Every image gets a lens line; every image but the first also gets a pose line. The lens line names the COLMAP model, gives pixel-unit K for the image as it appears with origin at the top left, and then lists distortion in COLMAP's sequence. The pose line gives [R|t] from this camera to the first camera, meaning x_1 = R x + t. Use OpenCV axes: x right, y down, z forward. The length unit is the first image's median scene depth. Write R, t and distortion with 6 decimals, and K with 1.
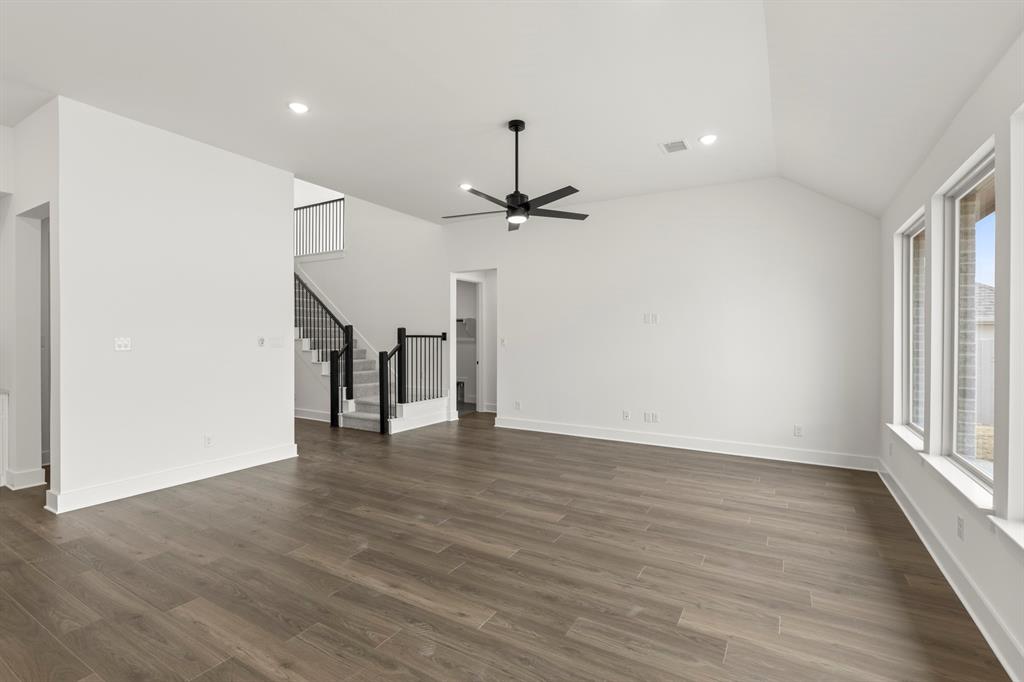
lens RADIAL K [[472.4, 0, 508.5], [0, 472.4, 342.3], [0, 0, 1]] dist [-0.003570, -0.000035]
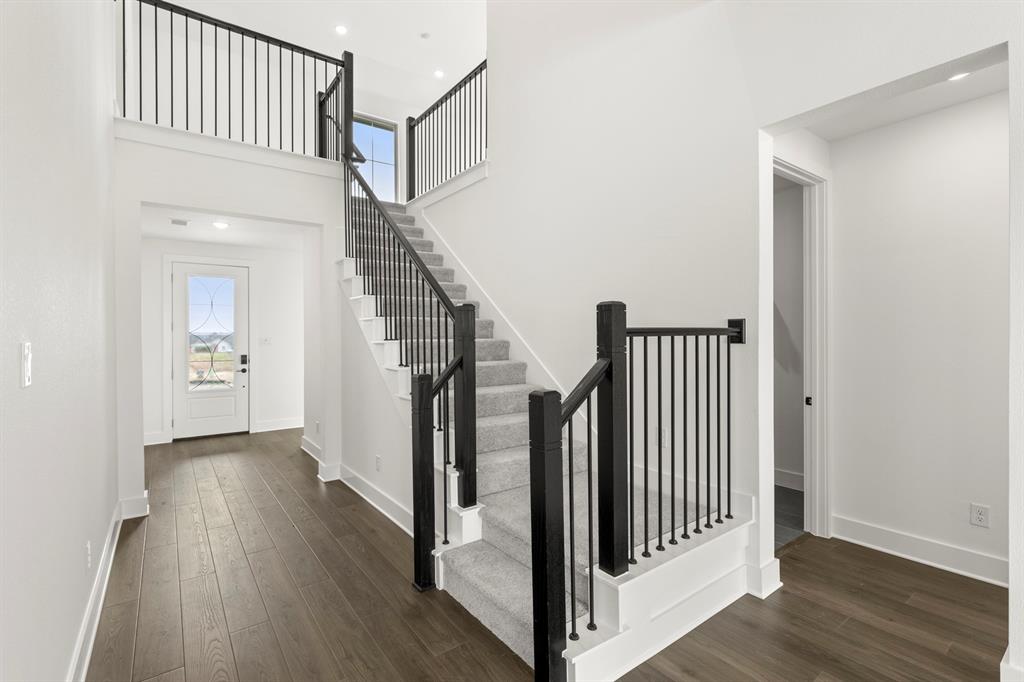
lens RADIAL K [[472.4, 0, 509.1], [0, 472.4, 338.7], [0, 0, 1]] dist [-0.003570, -0.000035]
pose [[0.920456, -0.007389, -0.390775, -0.163271], [0.007774, 0.999970, -0.000597, -0.008868], [0.390768, -0.002488, 0.920486, 0.681131]]
